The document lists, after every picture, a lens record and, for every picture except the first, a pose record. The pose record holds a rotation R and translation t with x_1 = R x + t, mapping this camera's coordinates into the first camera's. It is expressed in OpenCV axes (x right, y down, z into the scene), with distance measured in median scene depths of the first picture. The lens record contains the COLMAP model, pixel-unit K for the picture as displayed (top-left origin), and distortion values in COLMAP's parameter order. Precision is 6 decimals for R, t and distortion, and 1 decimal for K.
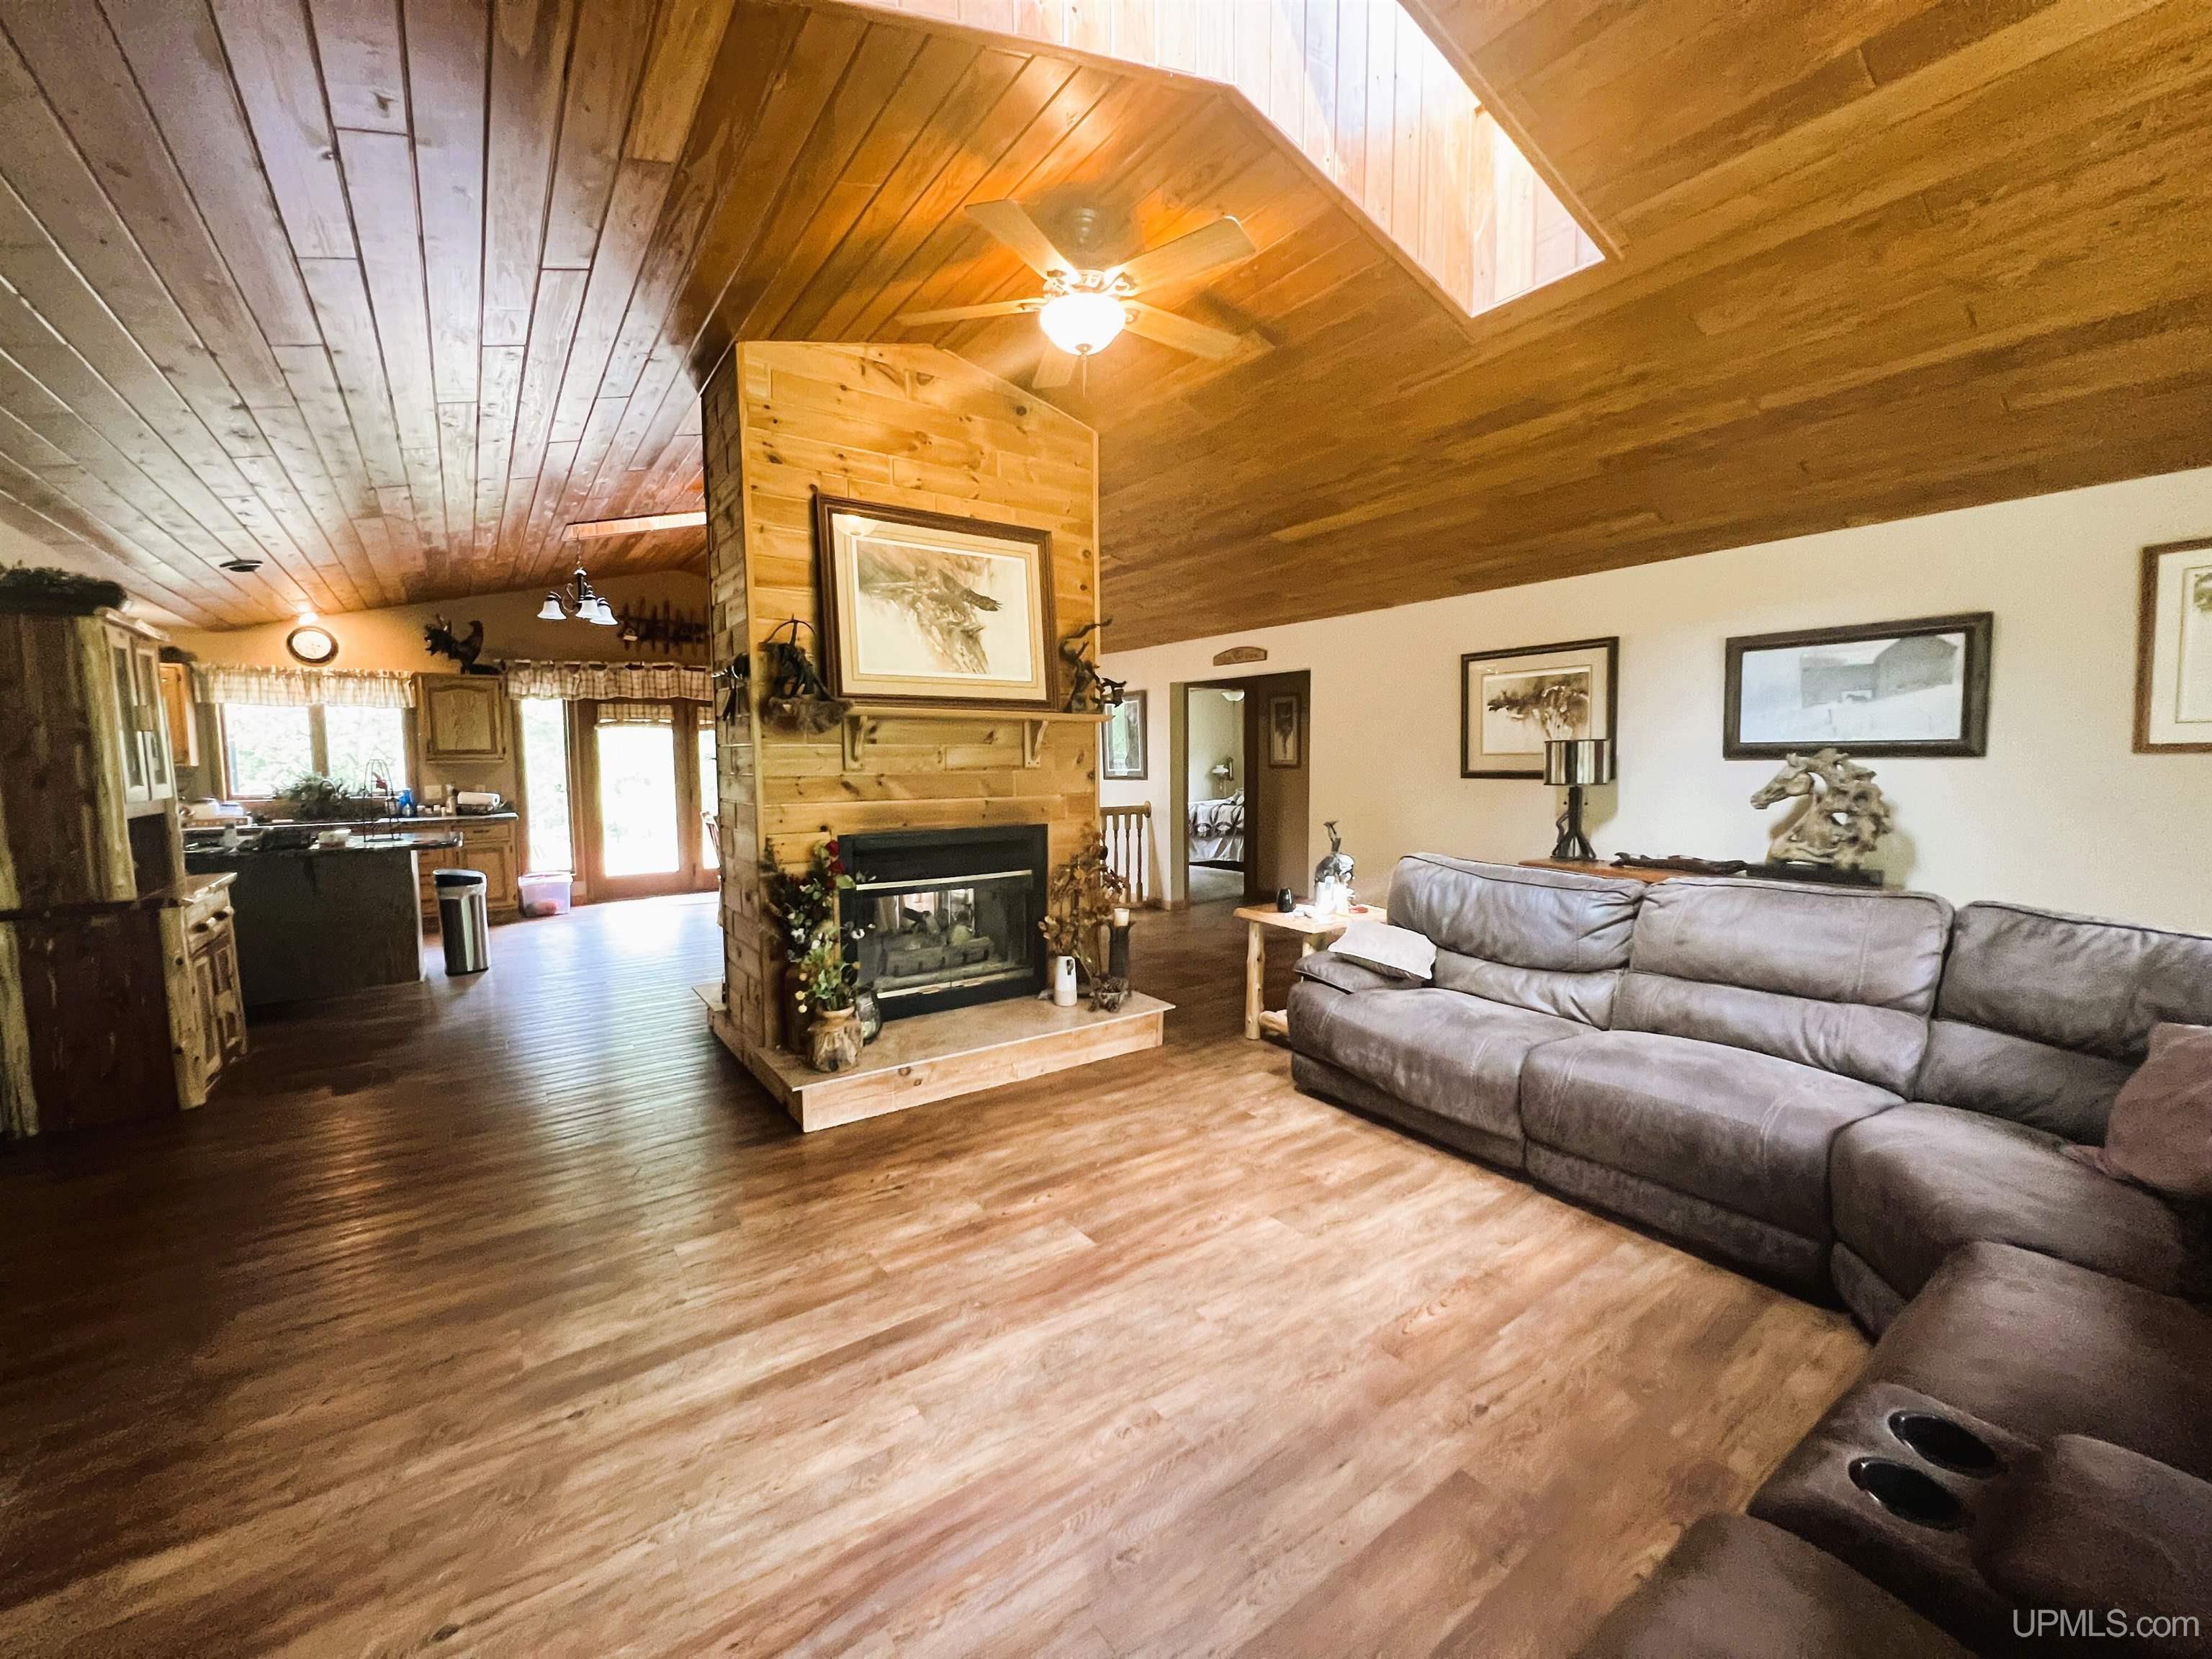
lens RADIAL K [[890.6, 0, 1108.9], [0, 890.6, 823.7], [0, 0, 1]] dist [-0.004716, -0.000222]
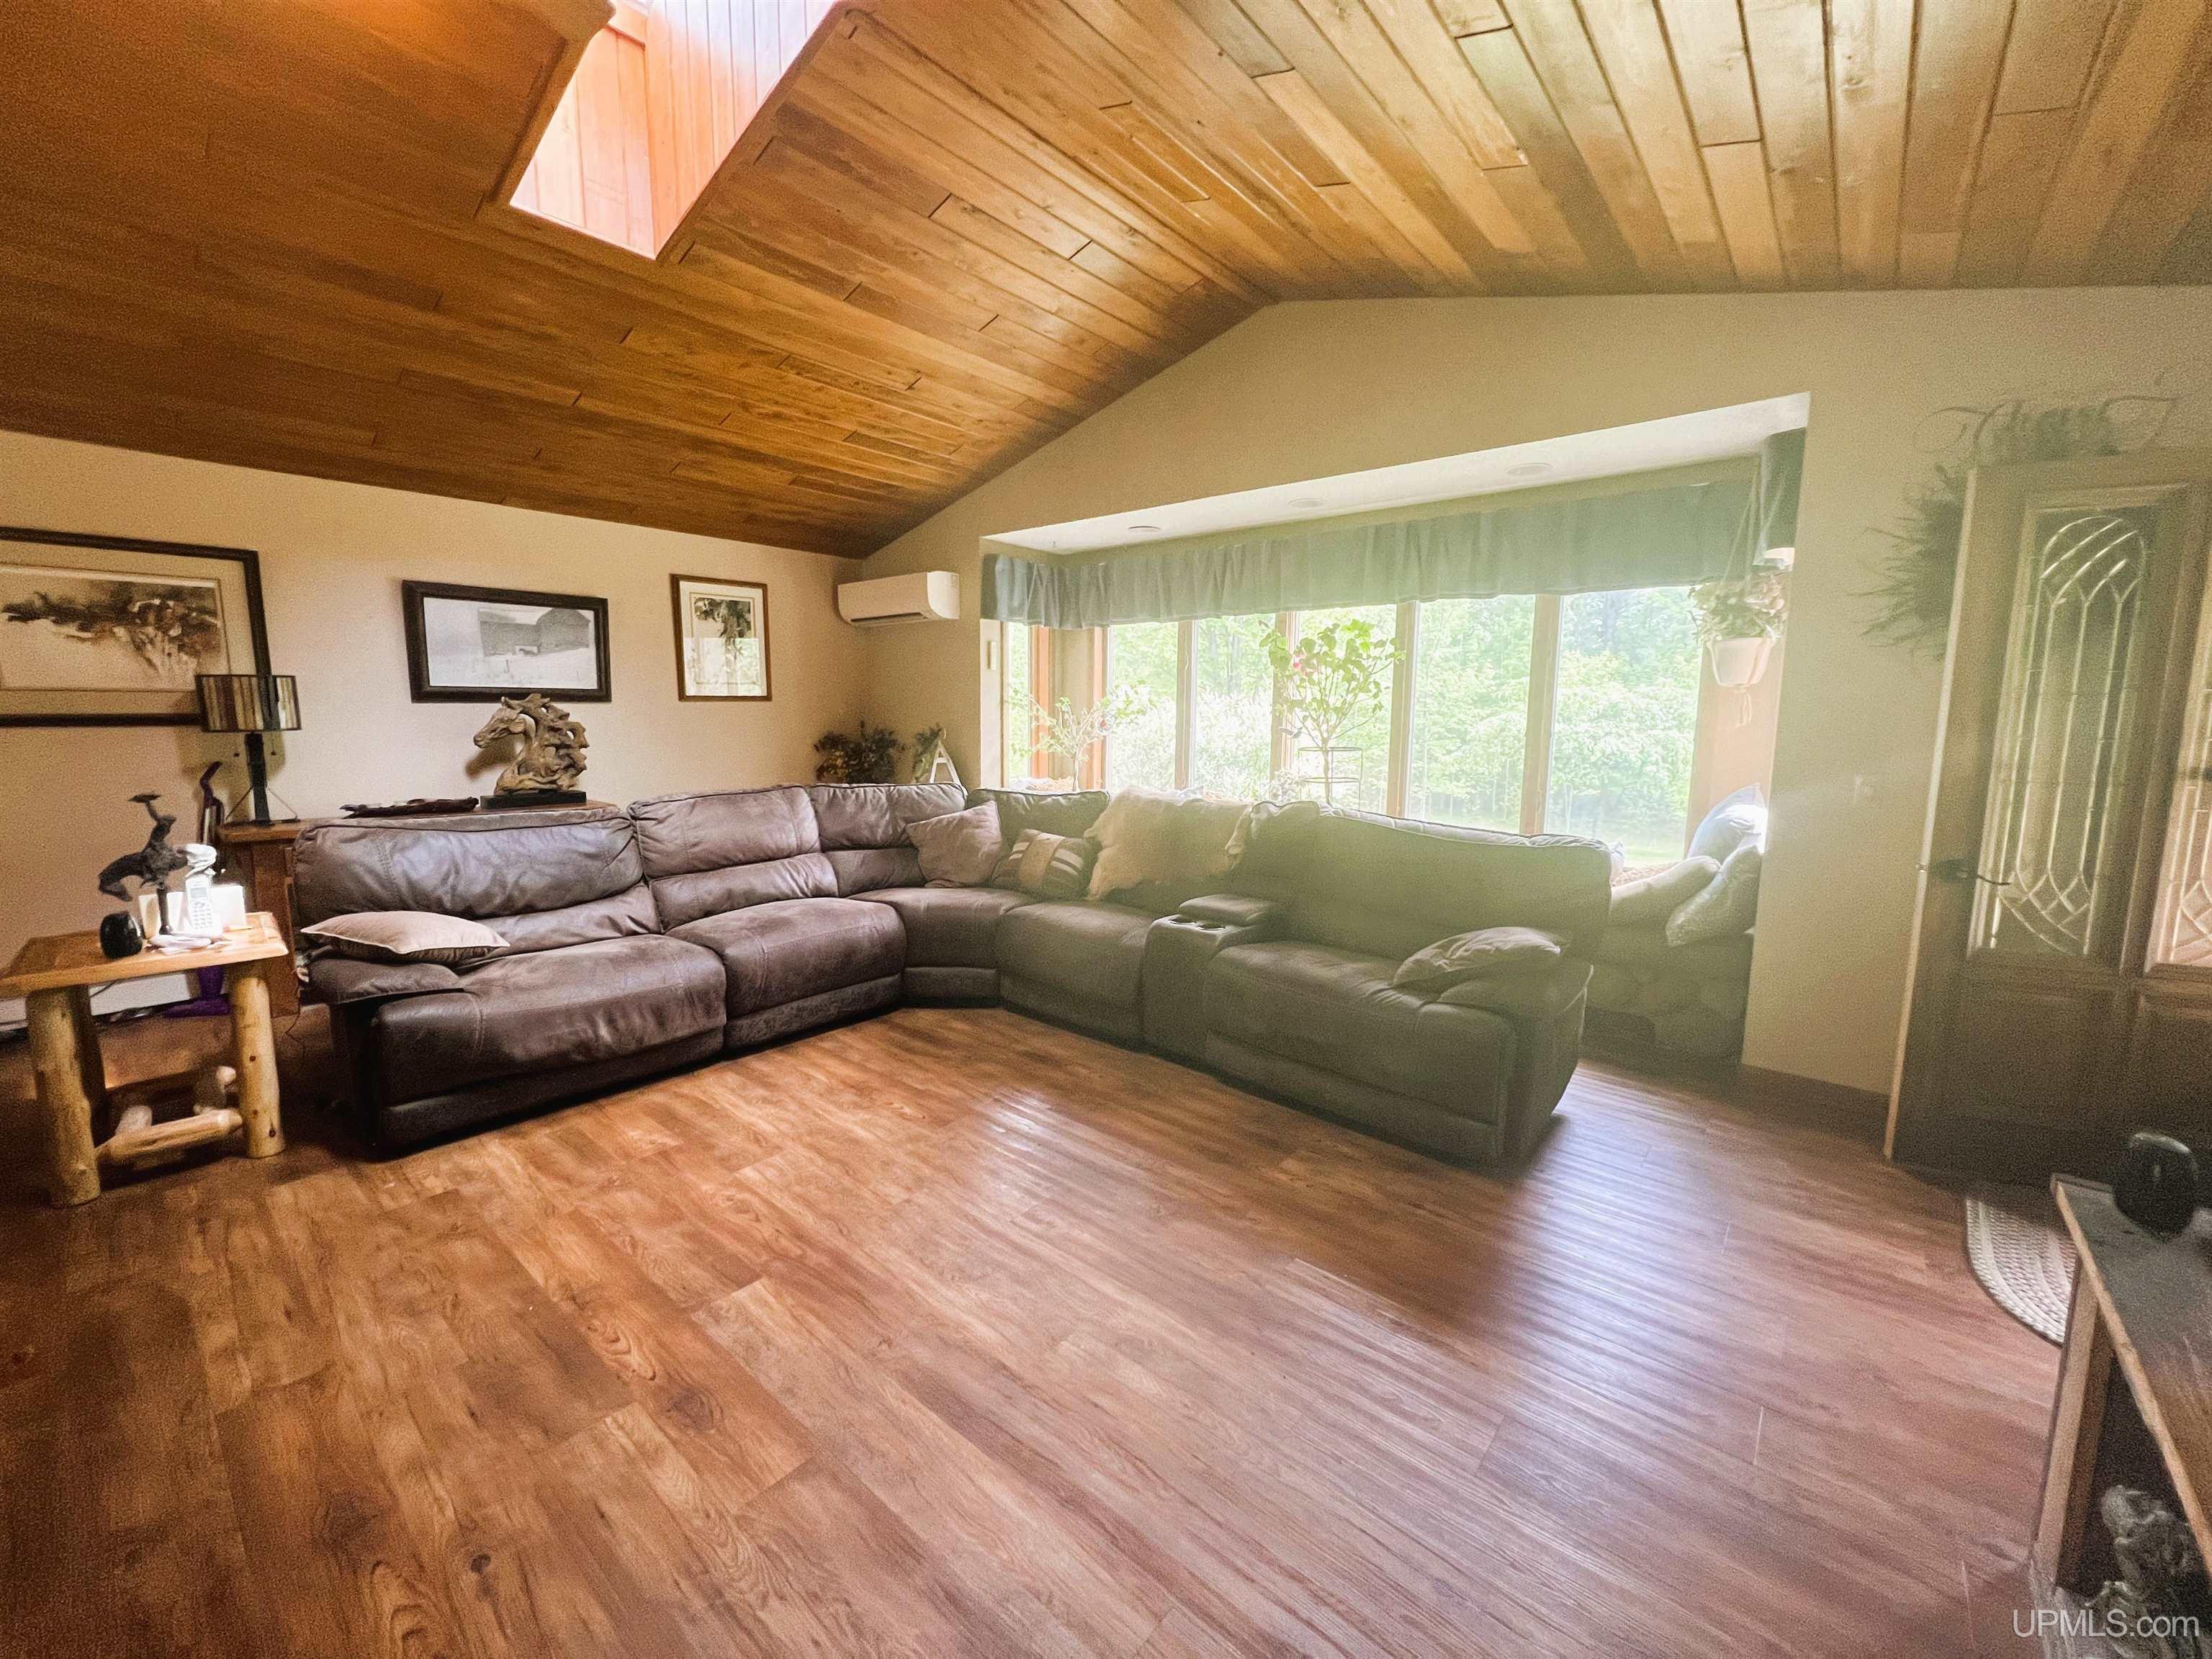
lens RADIAL K [[890.6, 0, 1097.9], [0, 890.6, 827.6], [0, 0, 1]] dist [-0.004716, -0.000222]
pose [[-0.244475, -0.122427, 0.961896, -0.646457], [0.064009, 0.987796, 0.141992, -0.032199], [-0.967541, 0.096283, -0.233655, 0.654908]]
